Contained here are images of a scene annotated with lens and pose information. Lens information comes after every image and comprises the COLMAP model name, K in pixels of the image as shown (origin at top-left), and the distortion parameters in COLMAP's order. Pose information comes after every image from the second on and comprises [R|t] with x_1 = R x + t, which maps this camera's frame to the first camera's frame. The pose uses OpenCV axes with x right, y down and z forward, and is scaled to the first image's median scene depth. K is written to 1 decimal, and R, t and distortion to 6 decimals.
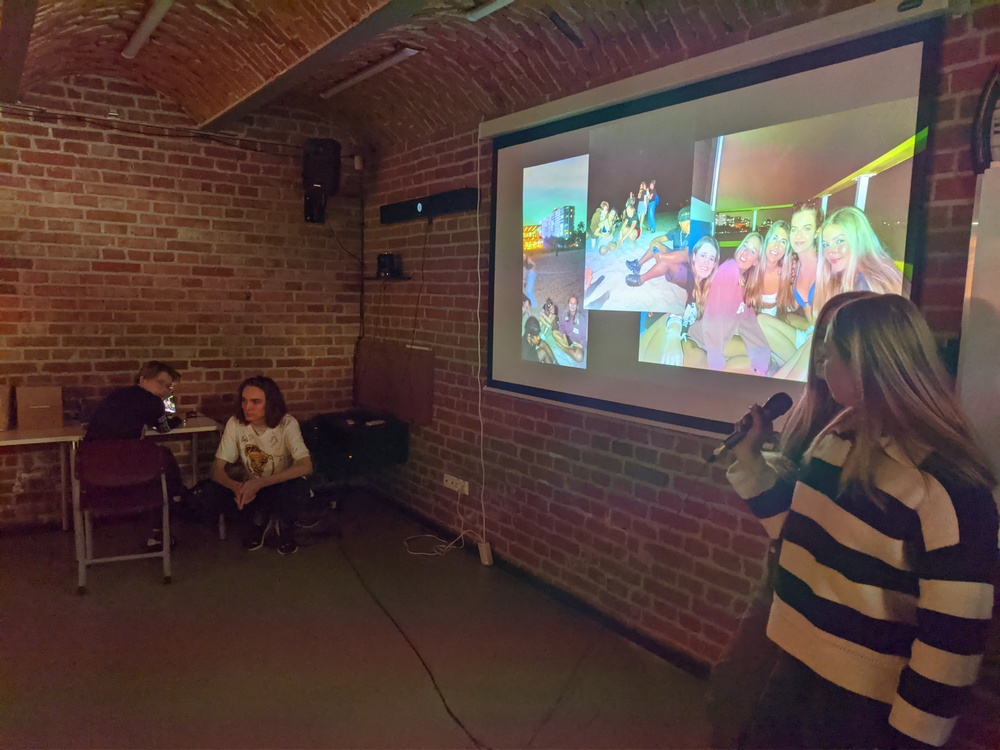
lens RADIAL K [[747.8, 0, 485.3], [0, 747.8, 391.5], [0, 0, 1]] dist [0.019306, -0.052110]
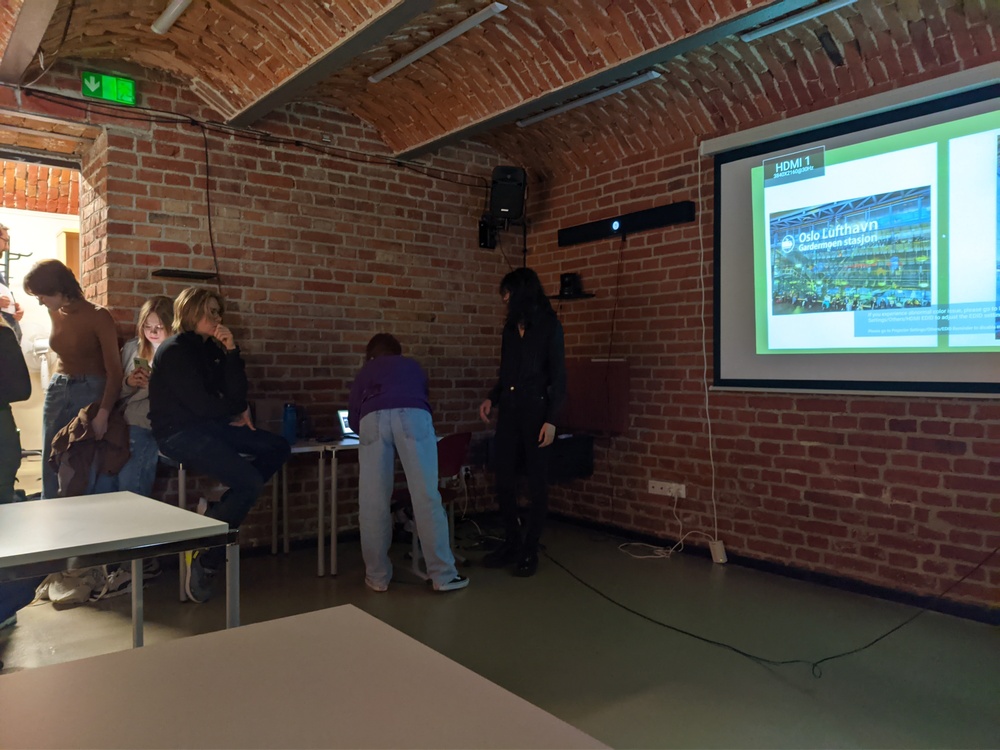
lens RADIAL K [[747.8, 0, 501.0], [0, 747.8, 377.8], [0, 0, 1]] dist [0.019306, -0.052110]
pose [[0.995987, -0.029613, 0.084456, -0.350841], [0.038631, 0.993484, -0.107224, 0.075346], [-0.080730, 0.110057, 0.990641, -0.009585]]
